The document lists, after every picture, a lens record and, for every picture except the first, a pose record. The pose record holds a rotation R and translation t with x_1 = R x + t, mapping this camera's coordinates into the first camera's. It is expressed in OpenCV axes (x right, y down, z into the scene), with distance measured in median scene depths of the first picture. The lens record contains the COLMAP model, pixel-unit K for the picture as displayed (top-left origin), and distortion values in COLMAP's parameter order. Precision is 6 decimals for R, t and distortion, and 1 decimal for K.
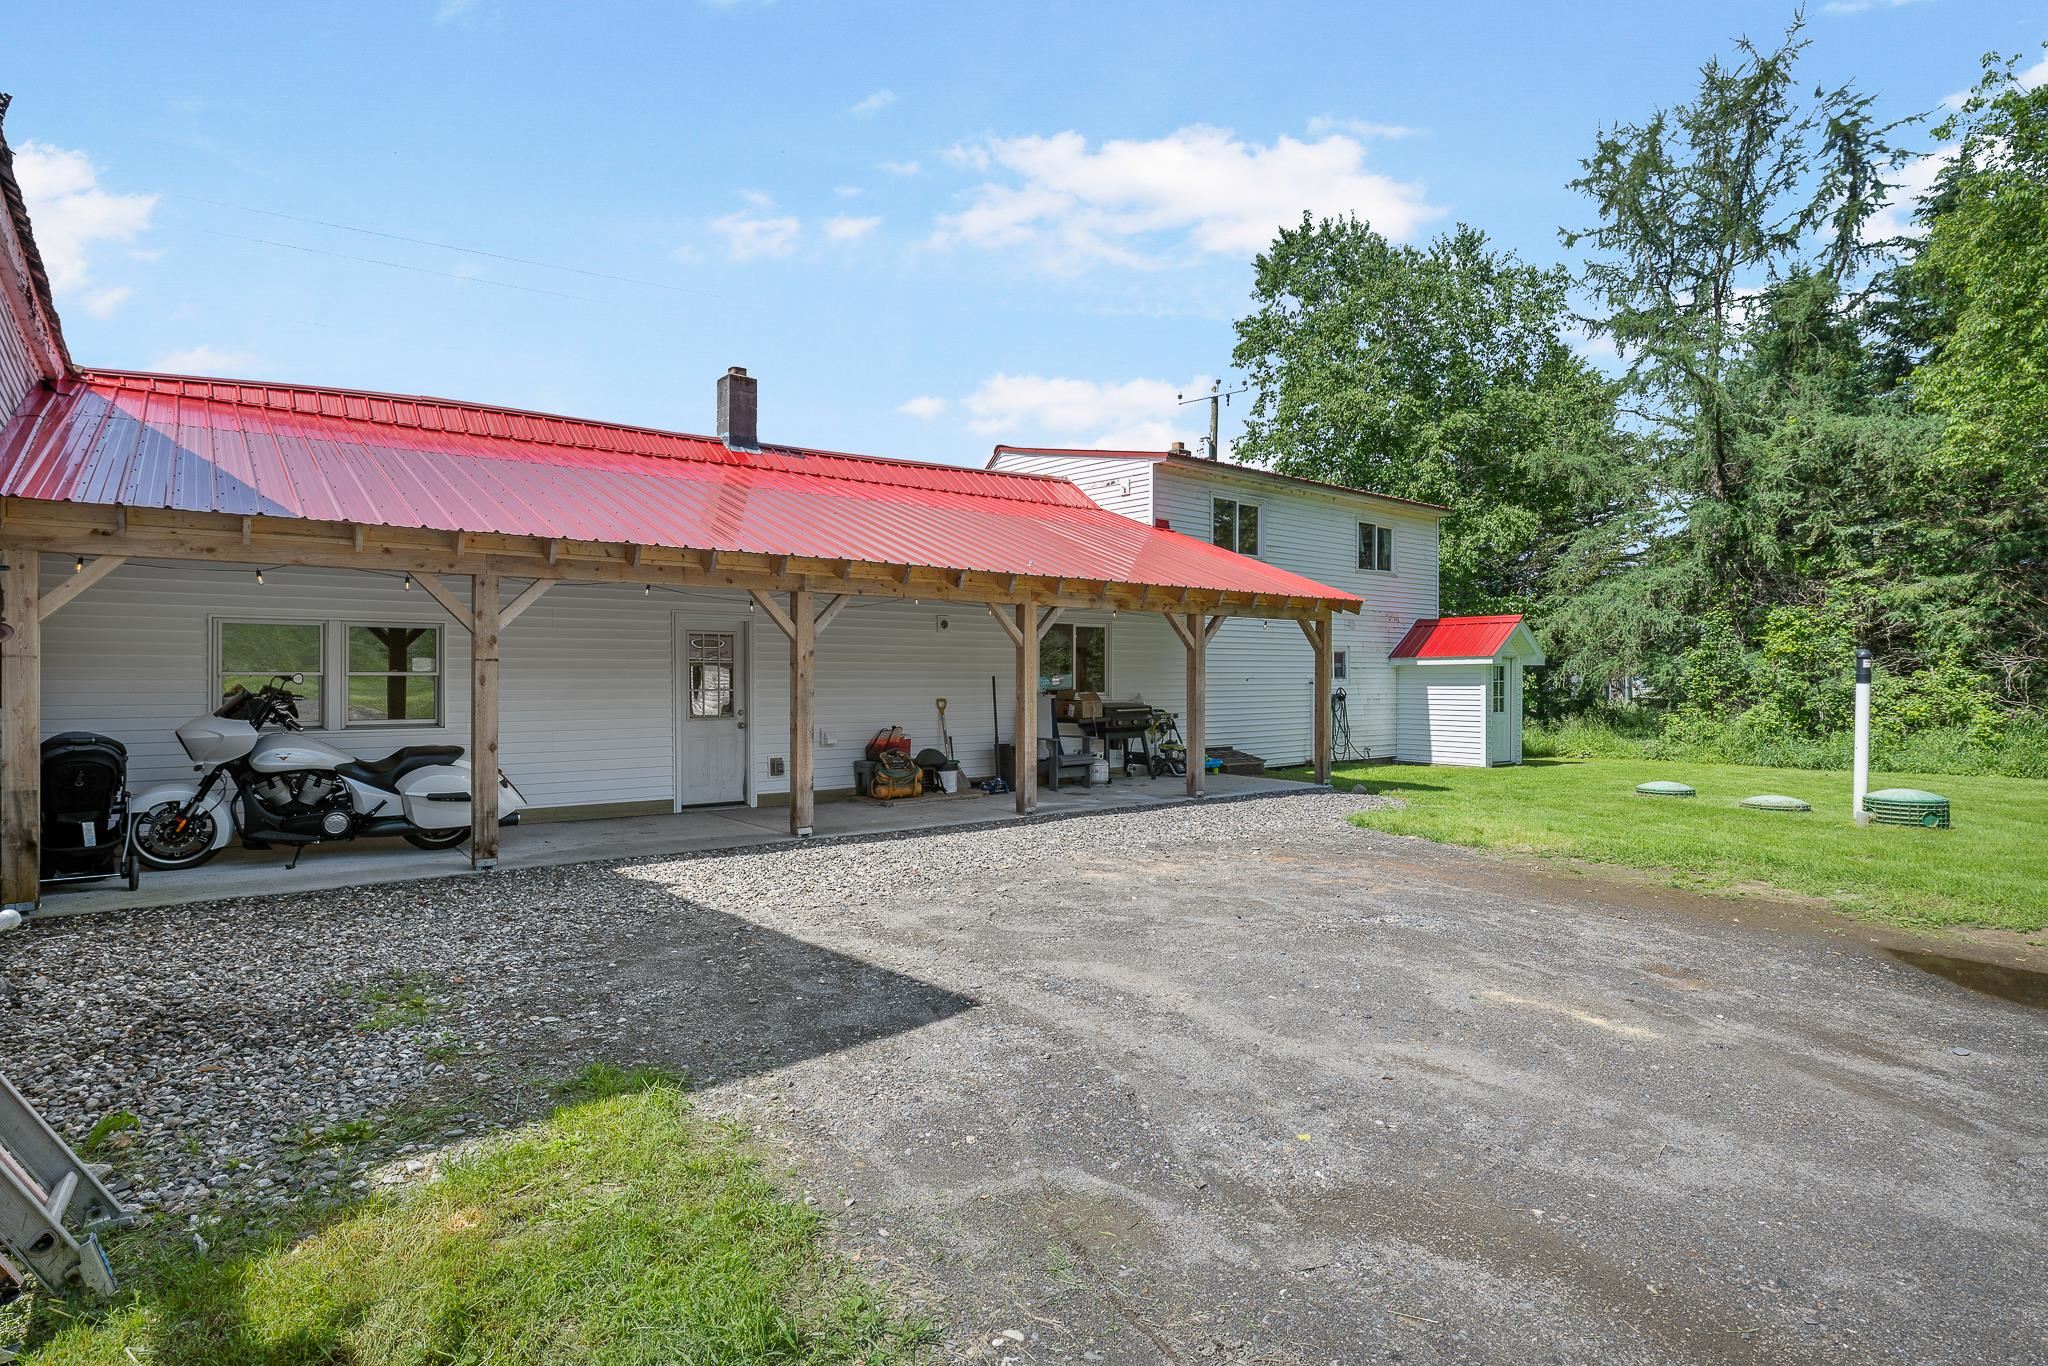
lens RADIAL K [[1078.3, 0, 1023.0], [0, 1078.3, 675.0], [0, 0, 1]] dist [-0.006086, -0.001949]
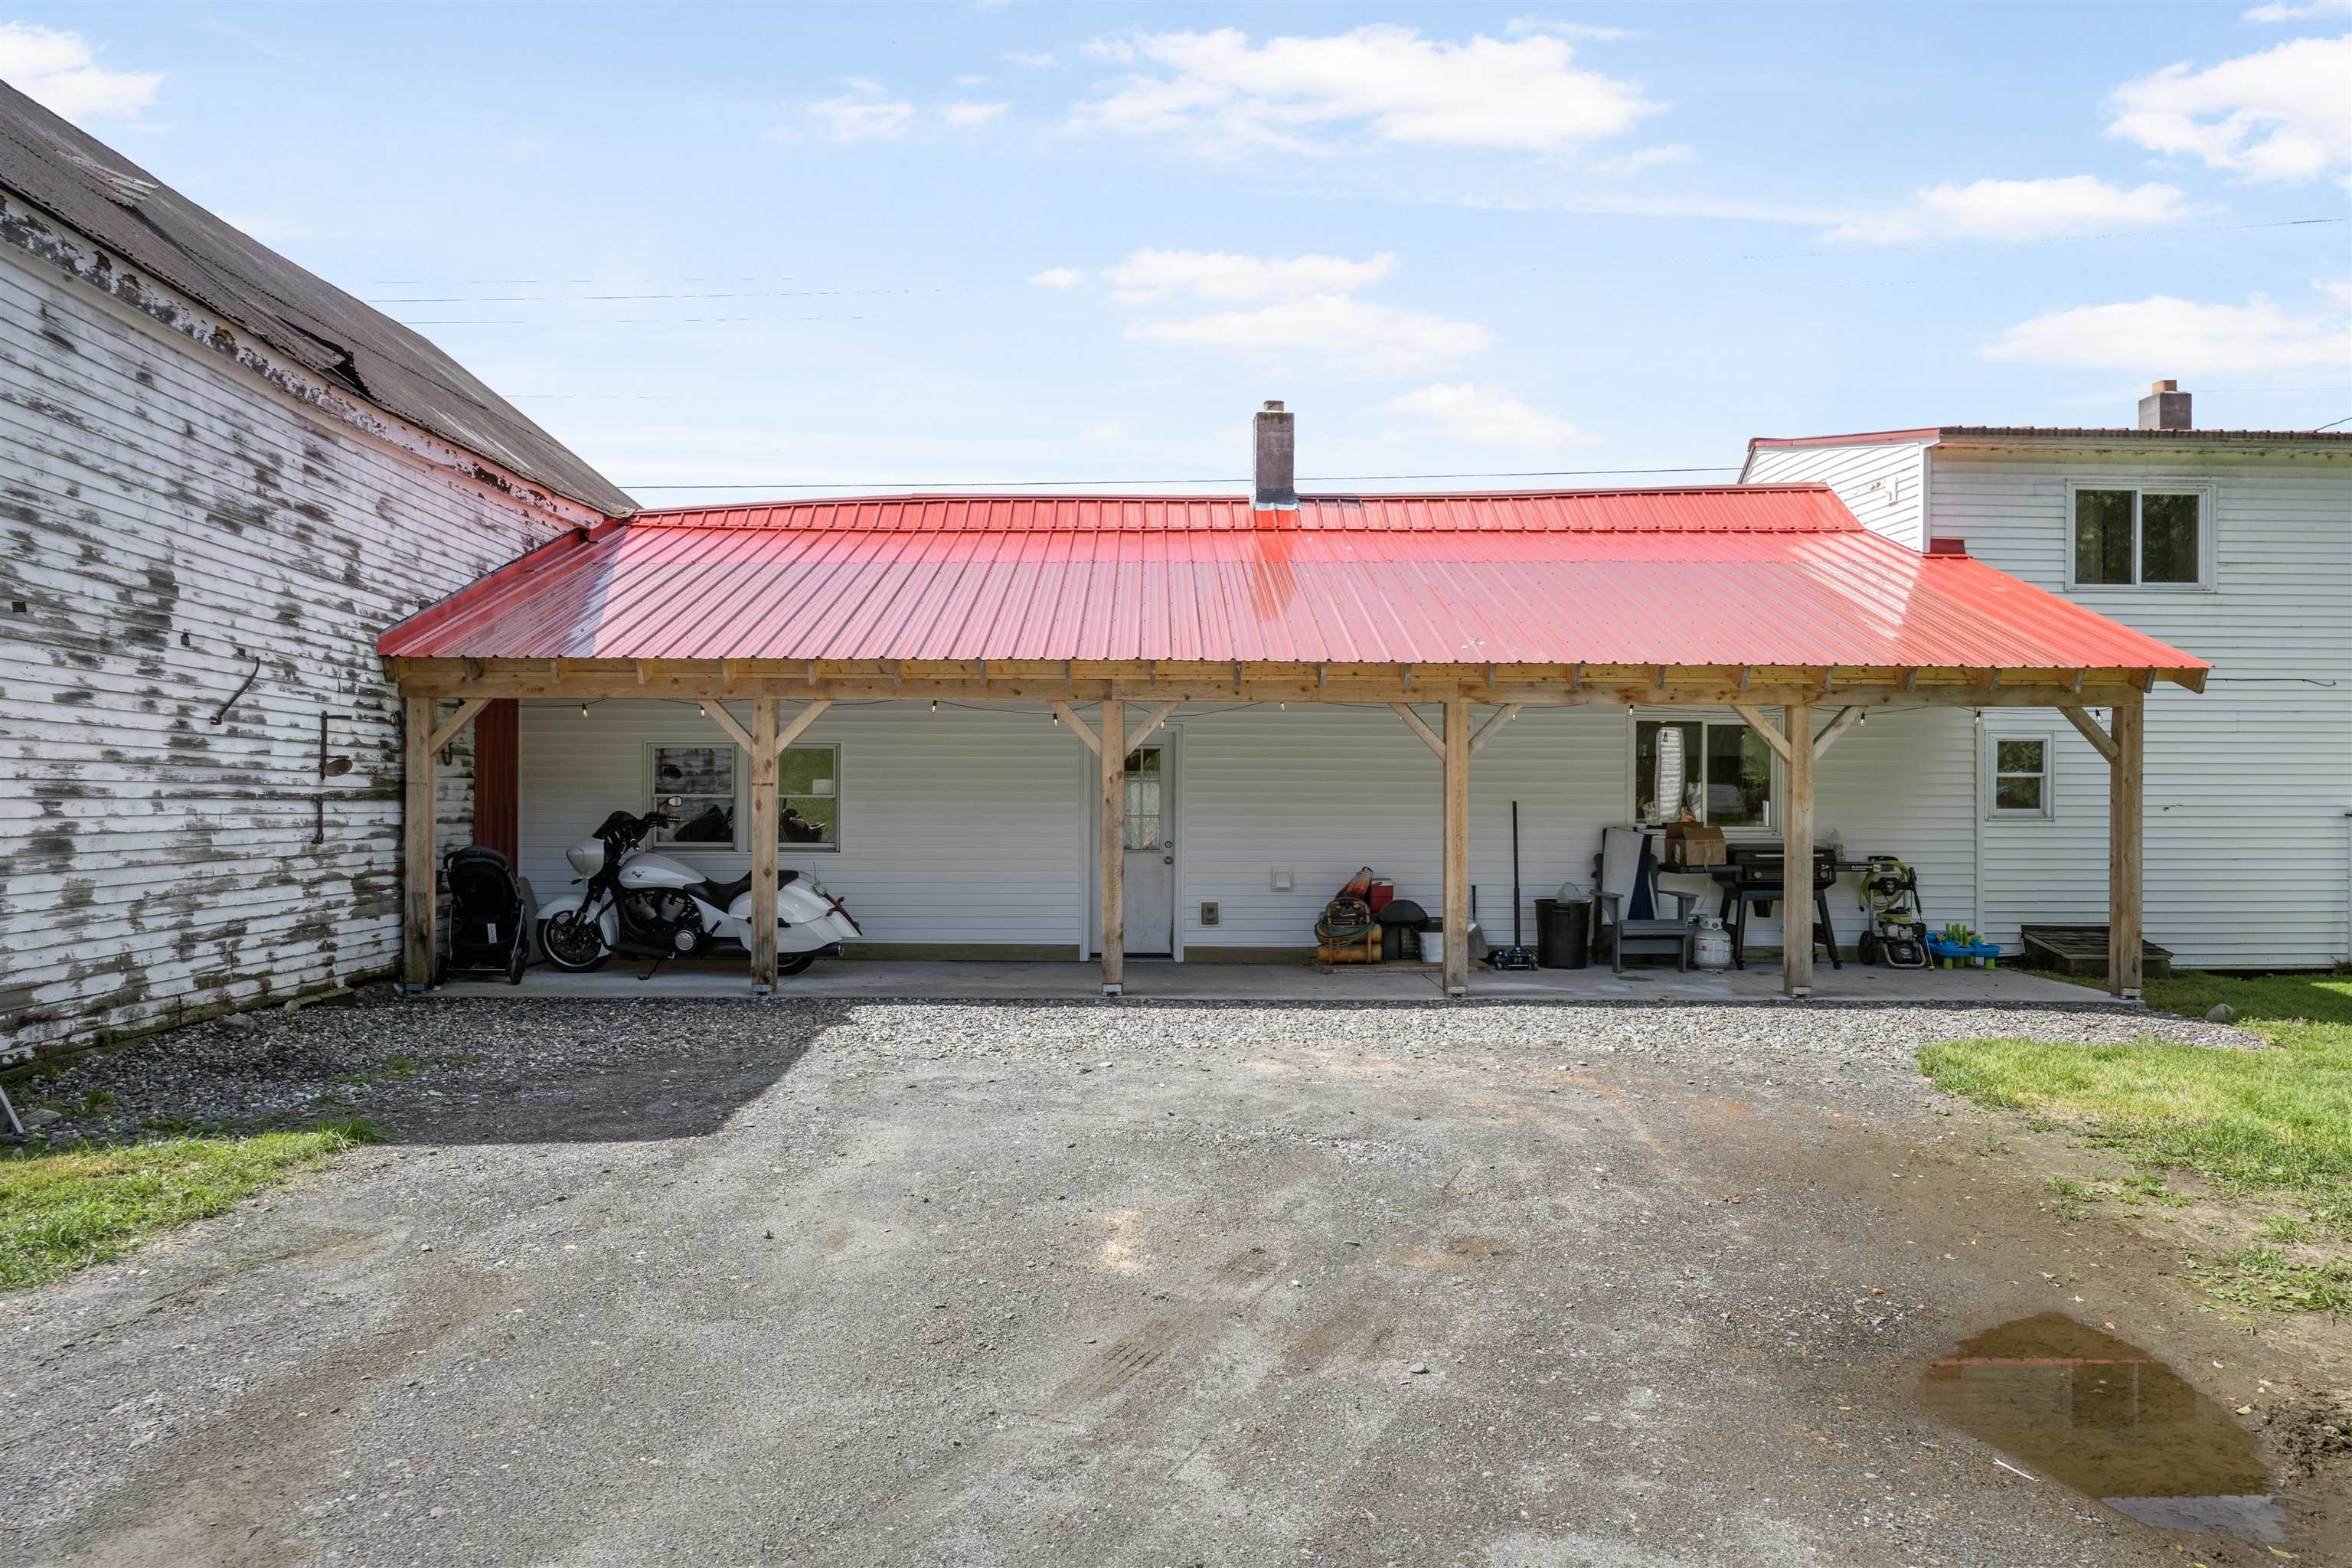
lens RADIAL K [[1648.2, 0, 1180.2], [0, 1648.2, 784.7], [0, 0, 1]] dist [-0.006123, 0.005673]
pose [[0.790988, 0.001408, -0.611830, 0.617937], [-0.002099, 0.999998, -0.000412, -0.011683], [0.611828, 0.001610, 0.790989, 0.025711]]
